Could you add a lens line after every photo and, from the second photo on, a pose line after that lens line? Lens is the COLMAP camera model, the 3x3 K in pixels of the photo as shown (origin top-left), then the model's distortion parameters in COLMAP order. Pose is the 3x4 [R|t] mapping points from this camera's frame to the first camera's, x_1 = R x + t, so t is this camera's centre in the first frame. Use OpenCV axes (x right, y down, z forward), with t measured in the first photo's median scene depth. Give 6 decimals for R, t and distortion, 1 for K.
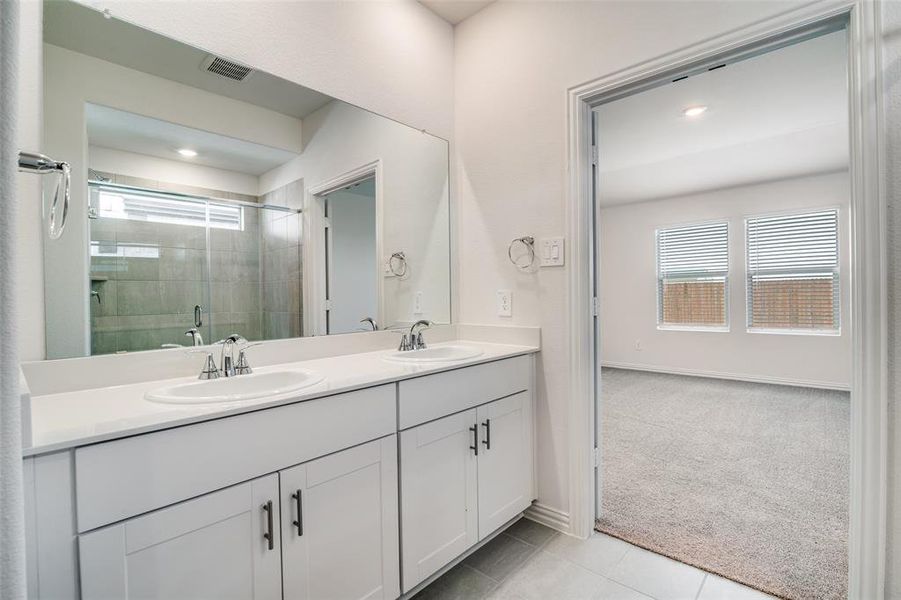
lens RADIAL K [[417.4, 0, 454.6], [0, 417.4, 298.9], [0, 0, 1]] dist [-0.014955, -0.000022]
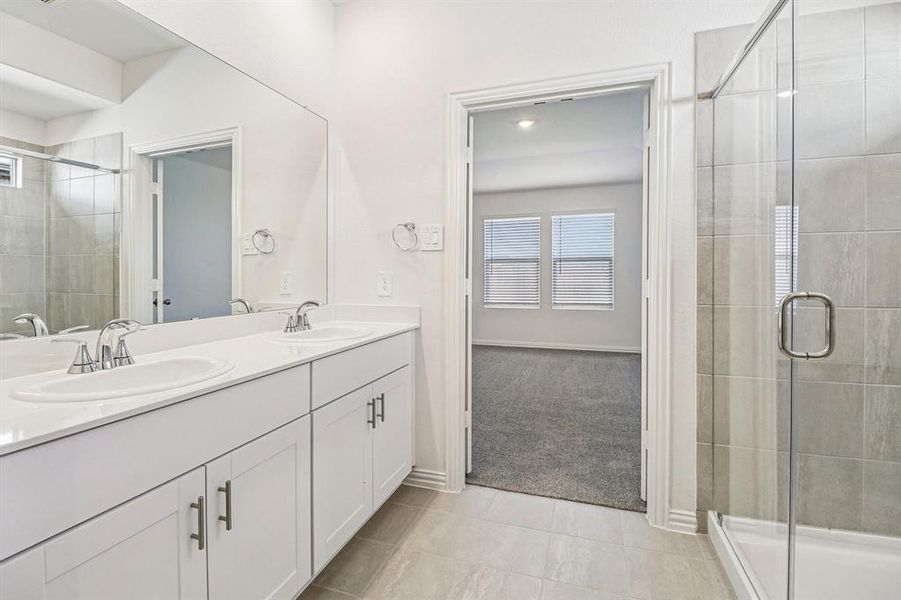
lens RADIAL K [[416.9, 0, 448.6], [0, 416.9, 278.4], [0, 0, 1]] dist [-0.000724, -0.000093]
pose [[0.921804, 0.009526, 0.387540, -0.154178], [-0.008293, 0.999954, -0.004855, 0.000742], [-0.387568, 0.001262, 0.921840, -0.035451]]
